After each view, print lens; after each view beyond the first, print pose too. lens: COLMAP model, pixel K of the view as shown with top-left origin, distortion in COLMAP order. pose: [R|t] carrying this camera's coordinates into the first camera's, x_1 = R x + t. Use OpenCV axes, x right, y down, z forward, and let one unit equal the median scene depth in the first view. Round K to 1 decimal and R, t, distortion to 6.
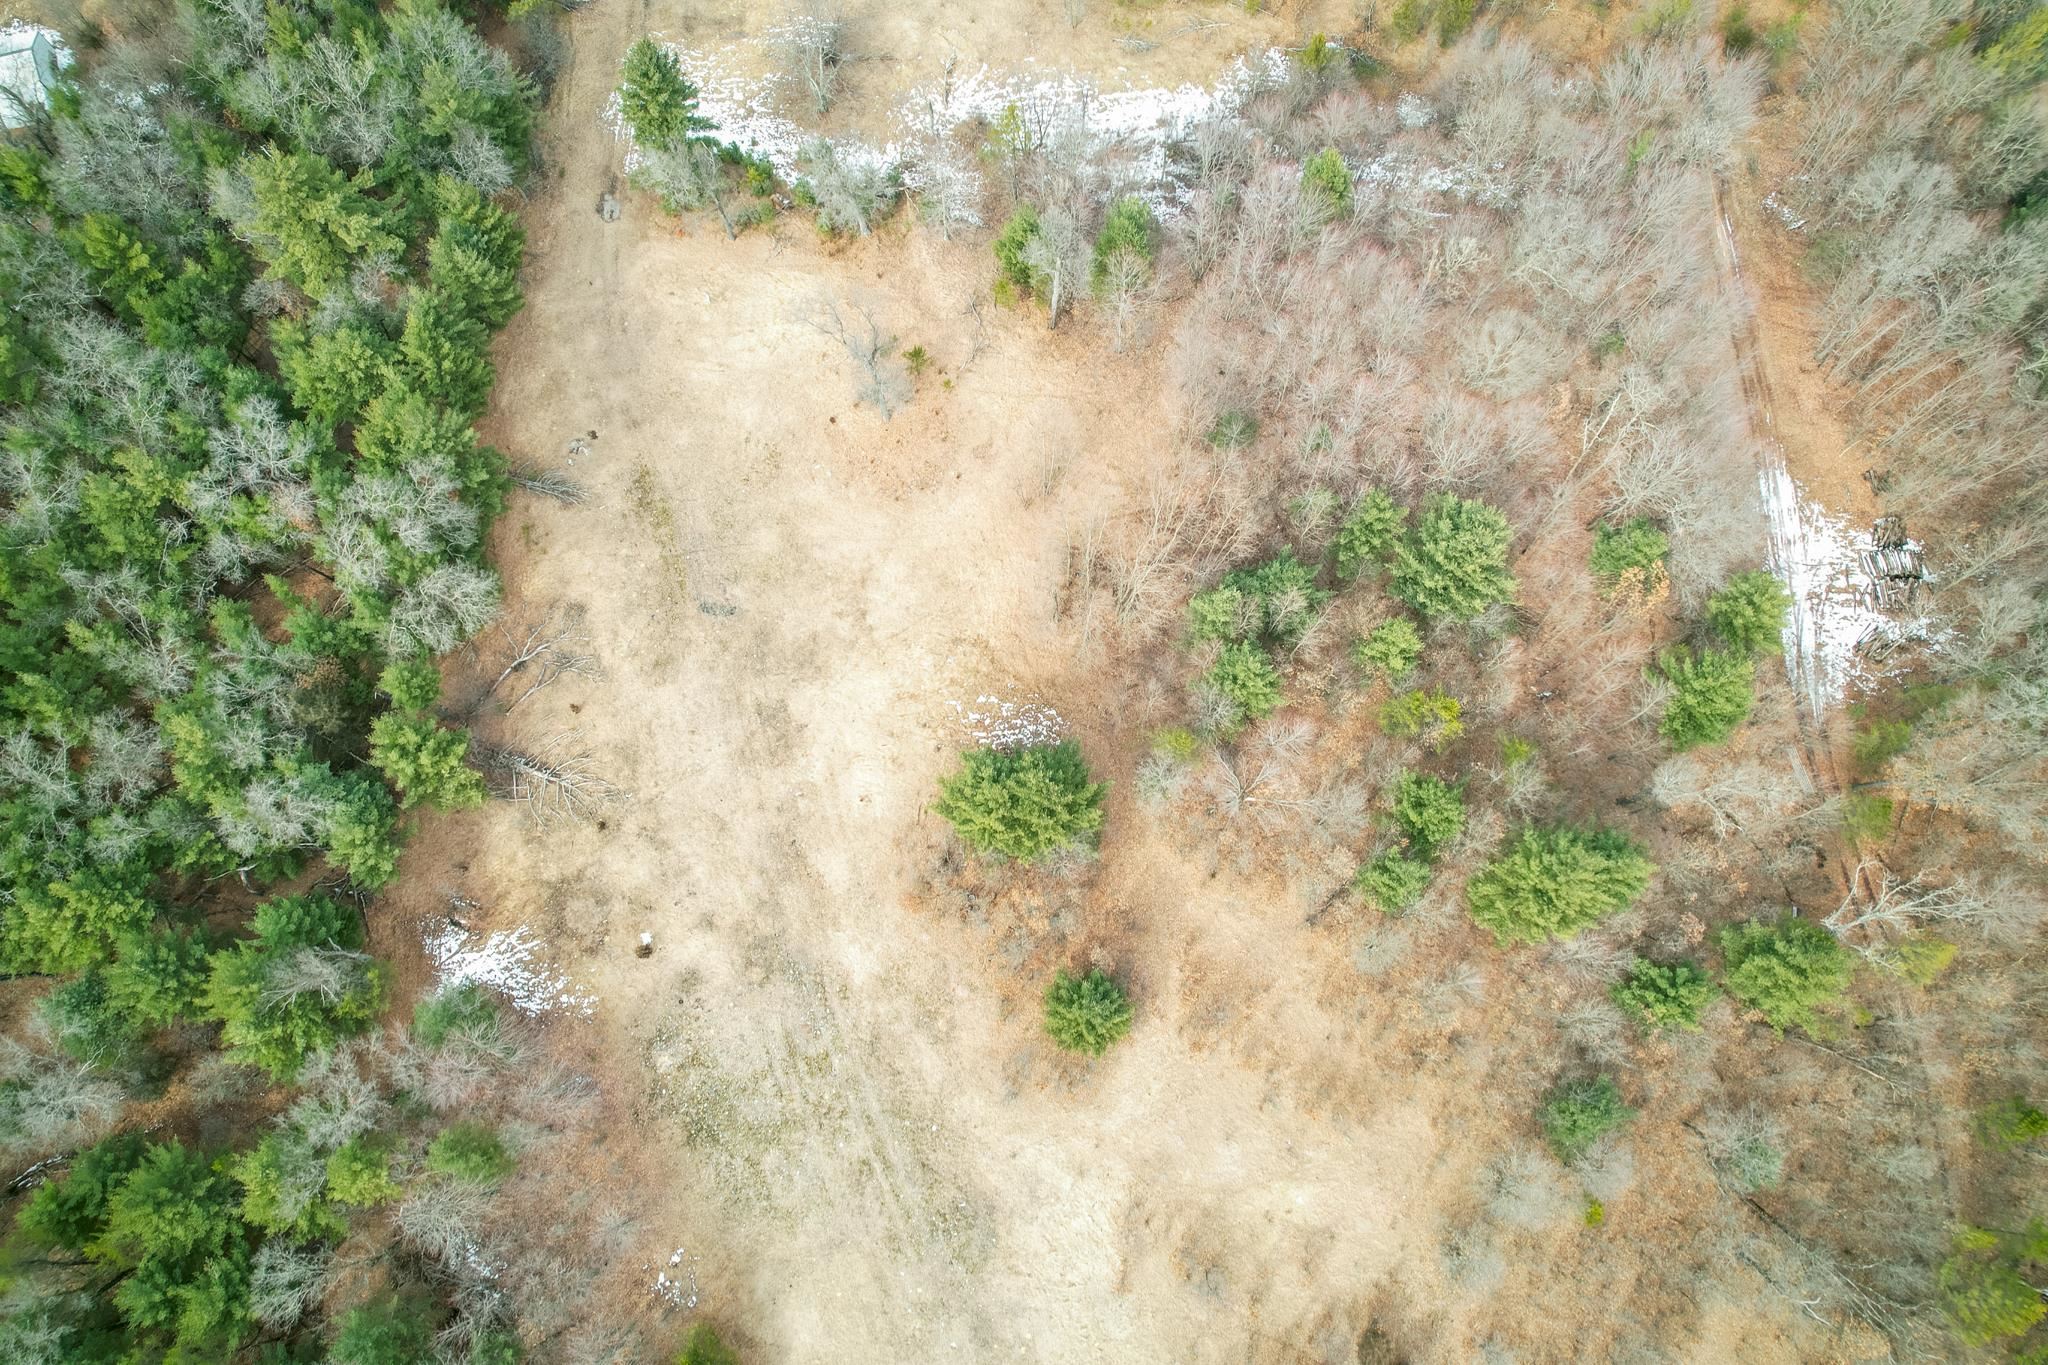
lens RADIAL K [[1308.7, 0, 1031.1], [0, 1308.7, 677.1], [0, 0, 1]] dist [-0.071741, 0.067287]
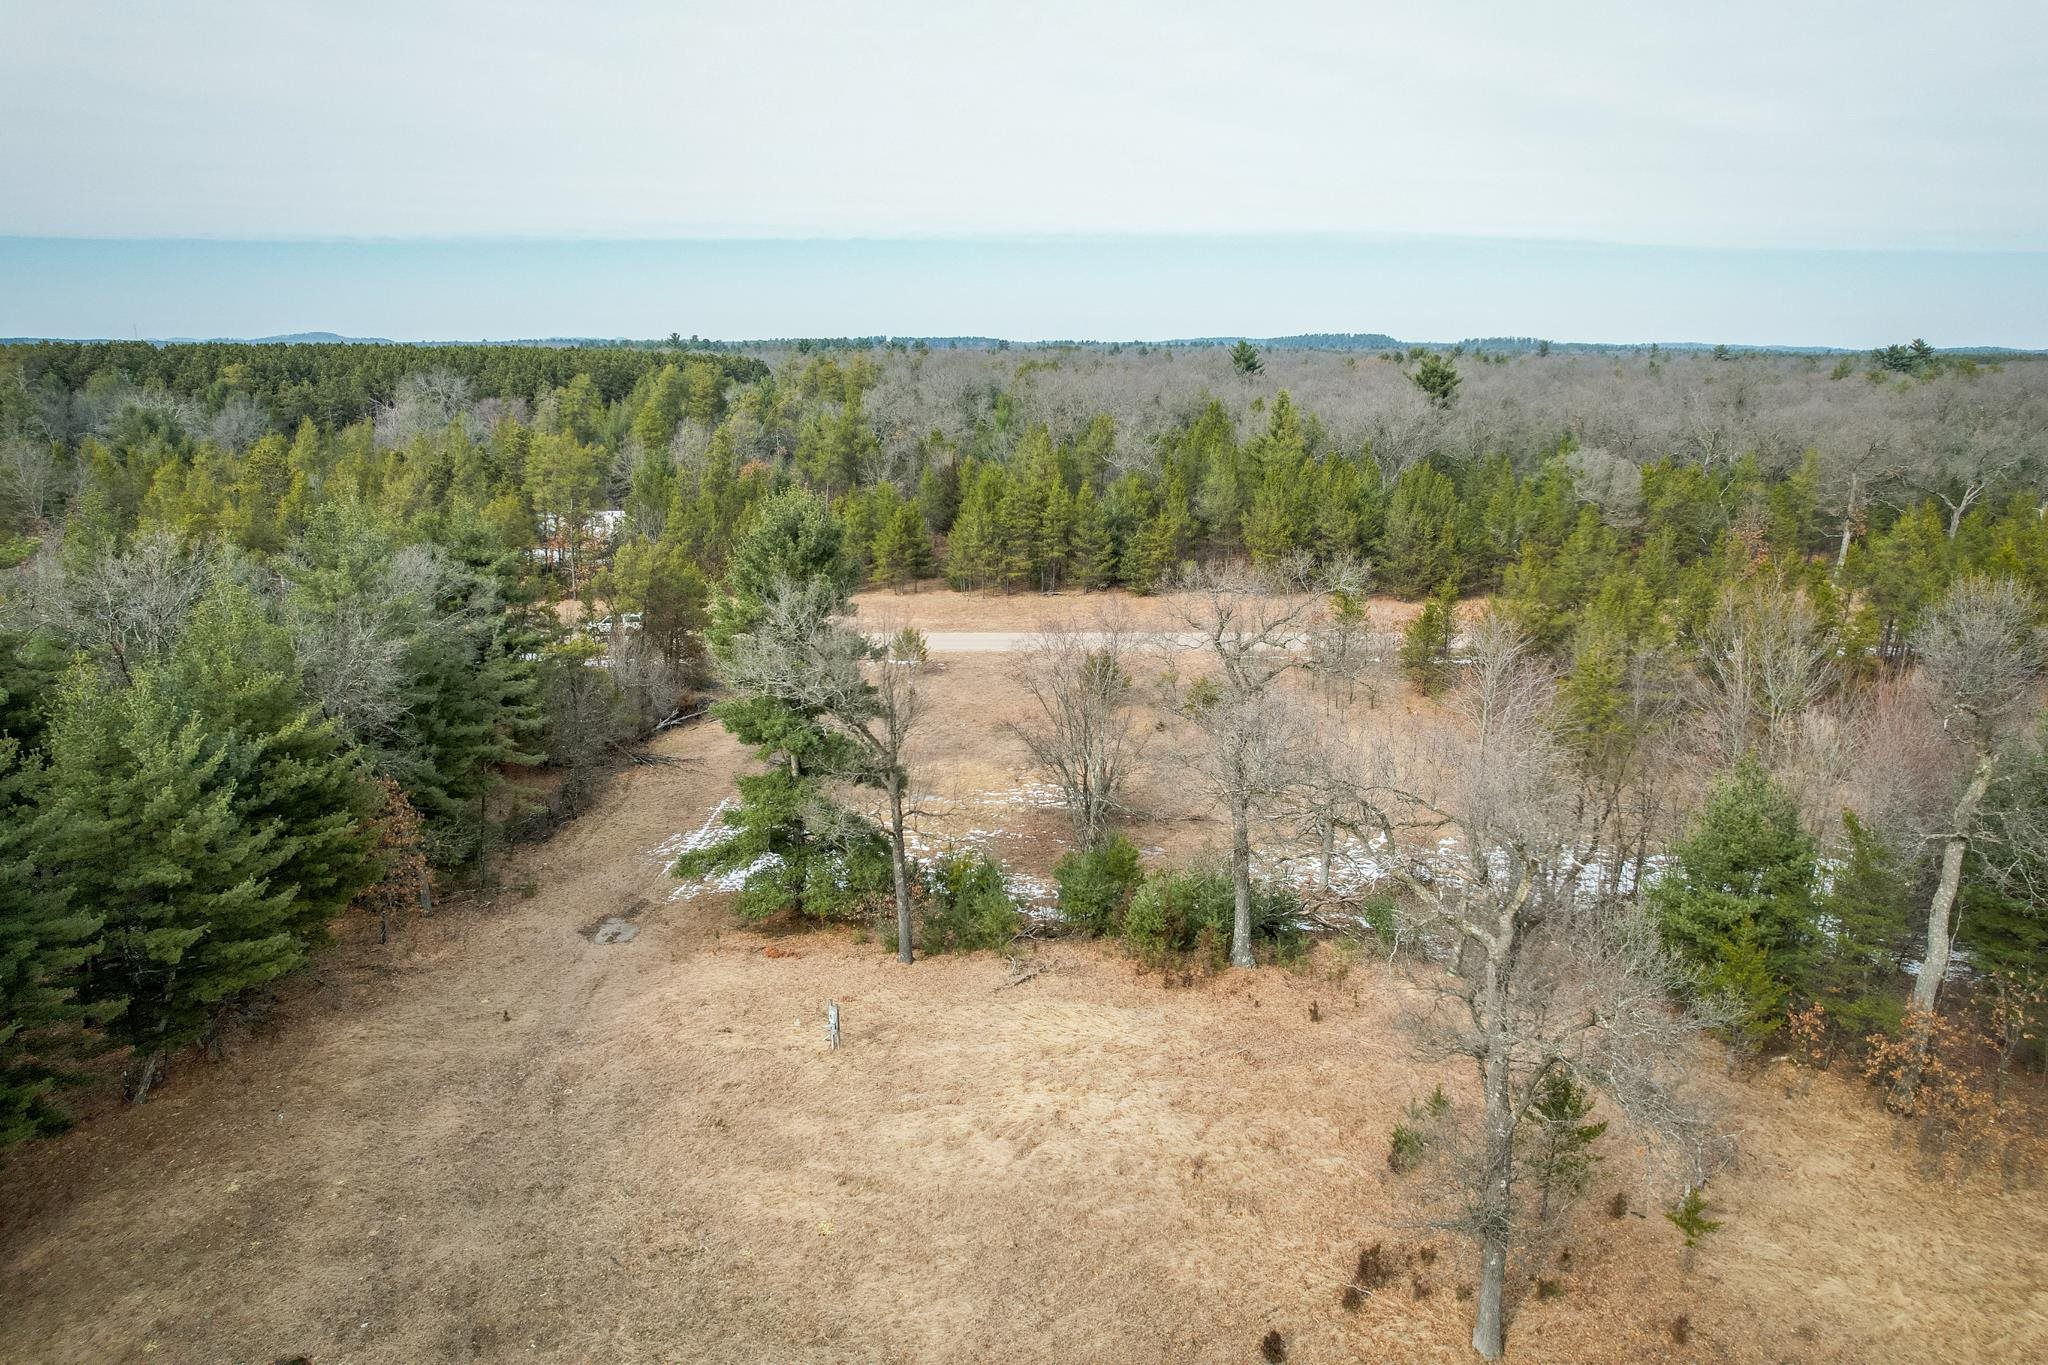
lens RADIAL K [[1308.7, 0, 1031.1], [0, 1308.7, 677.1], [0, 0, 1]] dist [-0.071741, 0.067287]
pose [[0.999639, 0.001753, -0.026797, -0.189599], [-0.023741, 0.524058, -0.851351, -0.052755], [0.012551, 0.851681, 0.523911, 0.750960]]
